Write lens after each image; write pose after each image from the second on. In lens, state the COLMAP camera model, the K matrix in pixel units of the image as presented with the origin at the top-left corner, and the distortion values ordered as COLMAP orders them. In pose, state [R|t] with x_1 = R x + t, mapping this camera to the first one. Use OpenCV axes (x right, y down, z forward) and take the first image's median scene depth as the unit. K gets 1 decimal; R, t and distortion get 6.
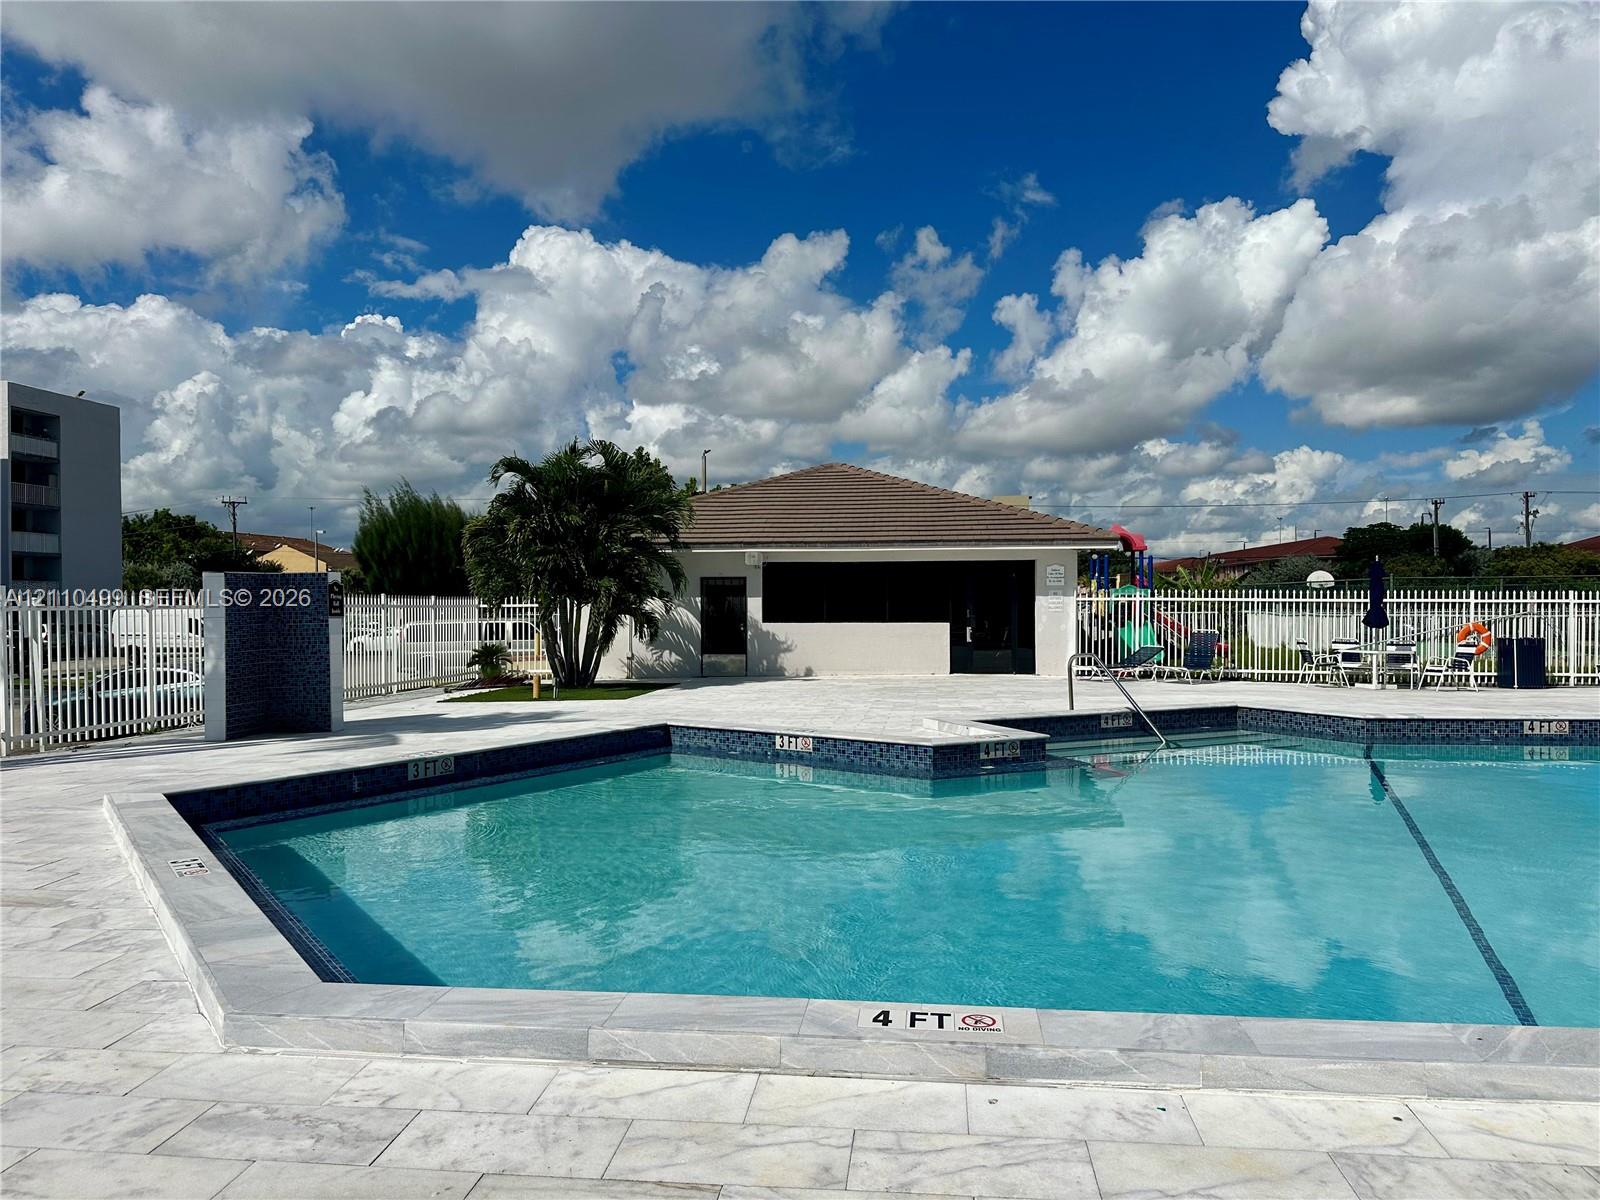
lens RADIAL K [[1113.2, 0, 808.1], [0, 1113.2, 602.3], [0, 0, 1]] dist [0.090104, -0.125677]
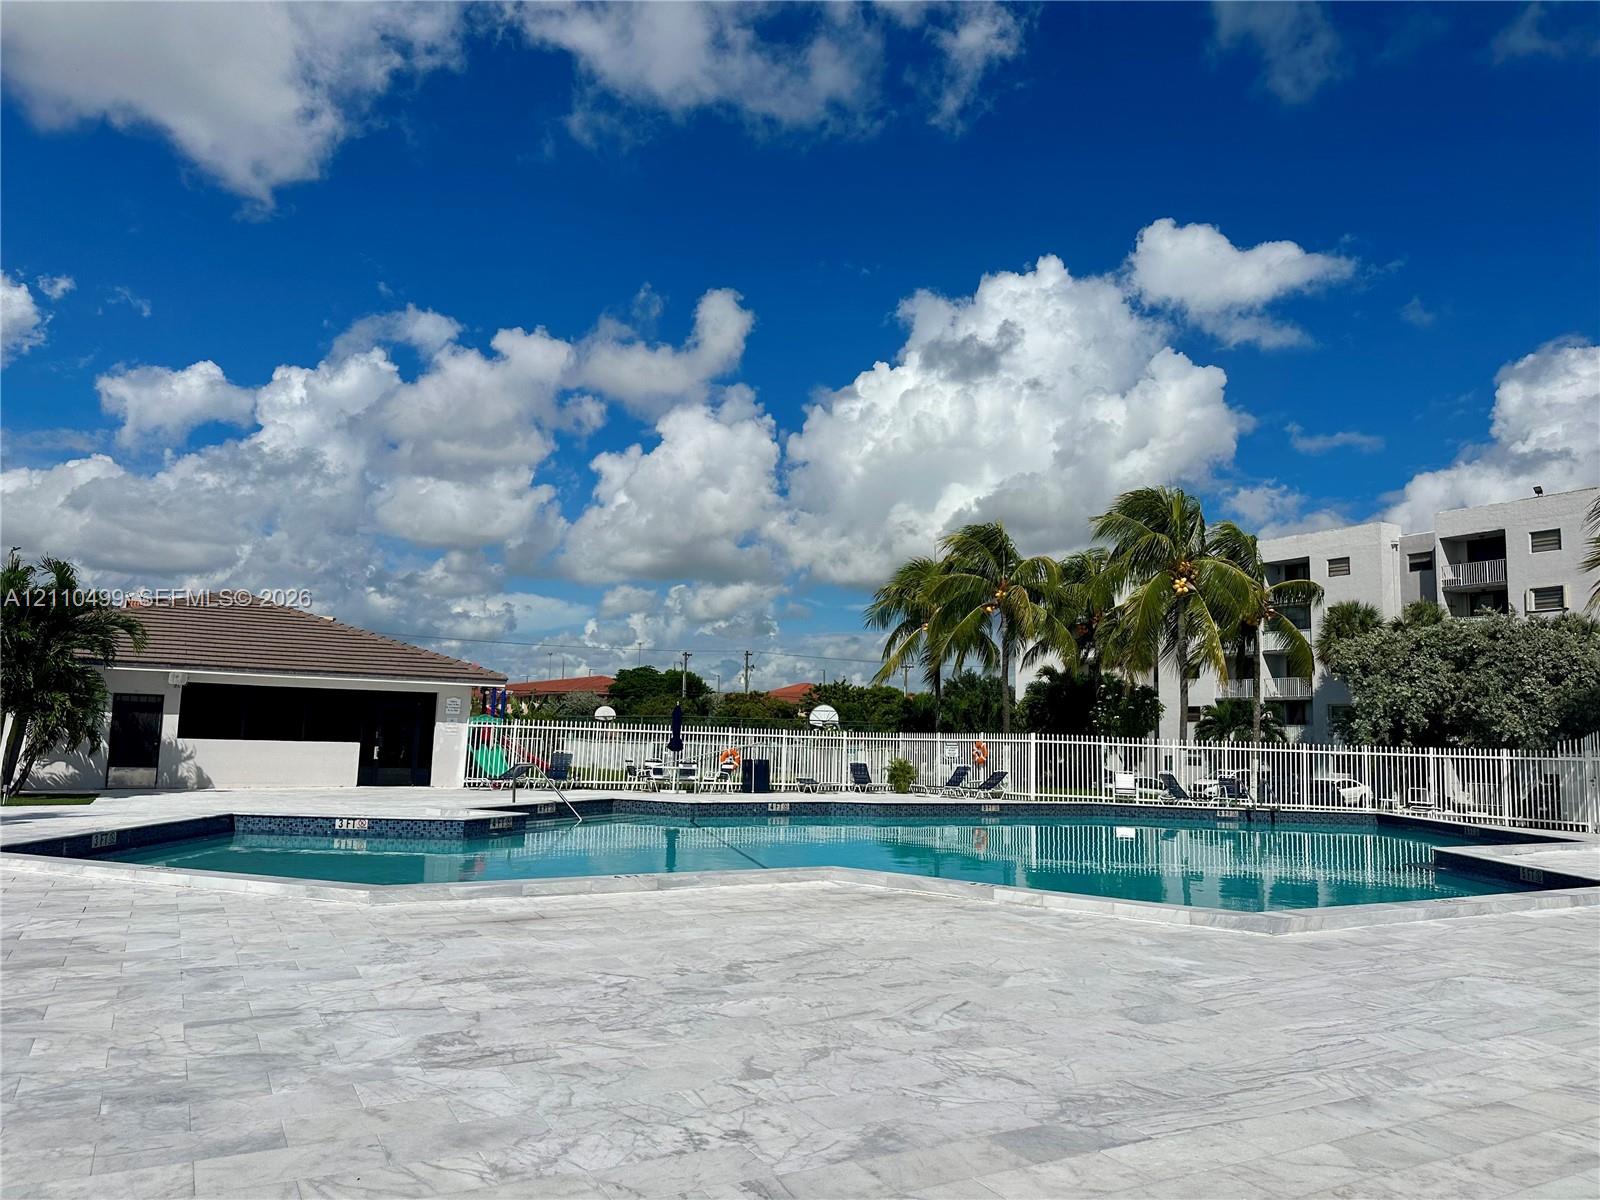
lens RADIAL K [[1099.8, 0, 799.3], [0, 1099.8, 614.9], [0, 0, 1]] dist [0.151294, -0.262203]
pose [[0.812566, 0.091200, 0.575691, -0.199282], [-0.032469, 0.993232, -0.111518, 0.001212], [-0.581965, 0.071923, 0.810027, -0.257278]]
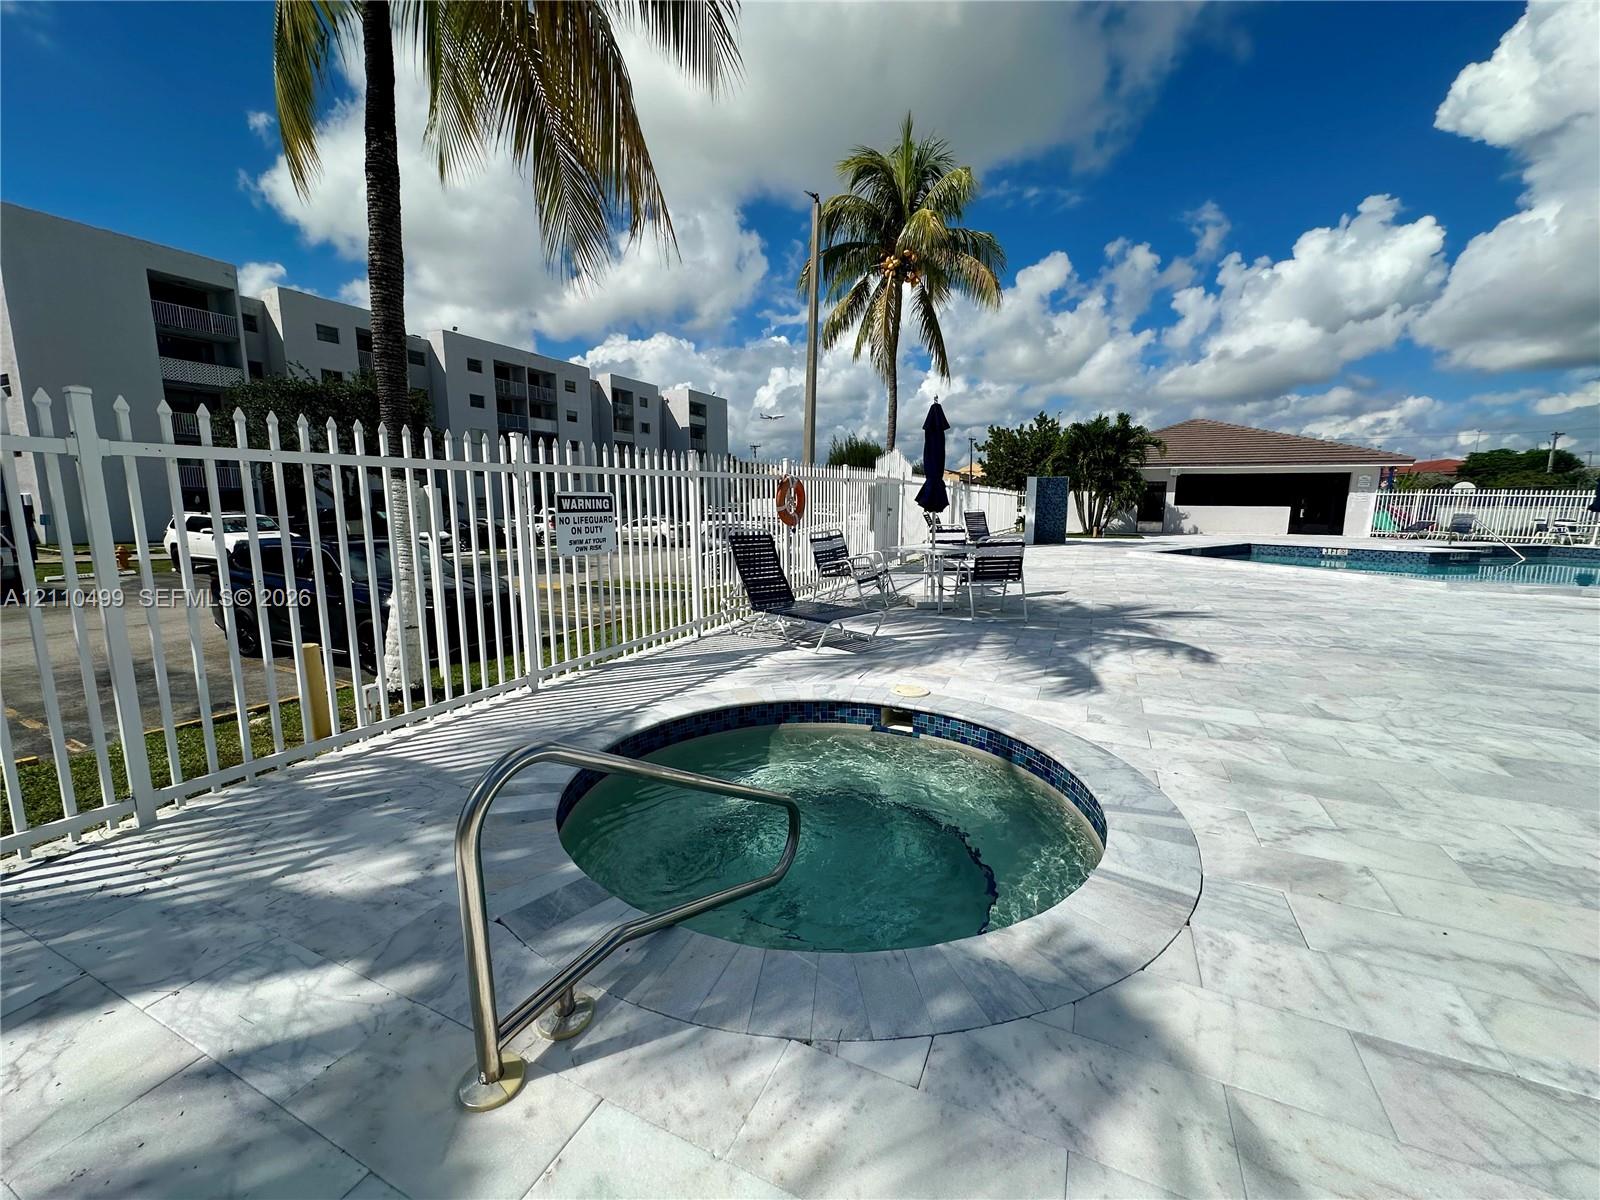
lens RADIAL K [[640.6, 0, 798.8], [0, 640.6, 610.5], [0, 0, 1]] dist [-0.000068, -0.000073]
pose [[0.948467, 0.063845, -0.310378, -0.320587], [-0.010884, 0.985478, 0.169453, 0.017504], [0.316689, -0.157343, 0.935388, -0.297655]]
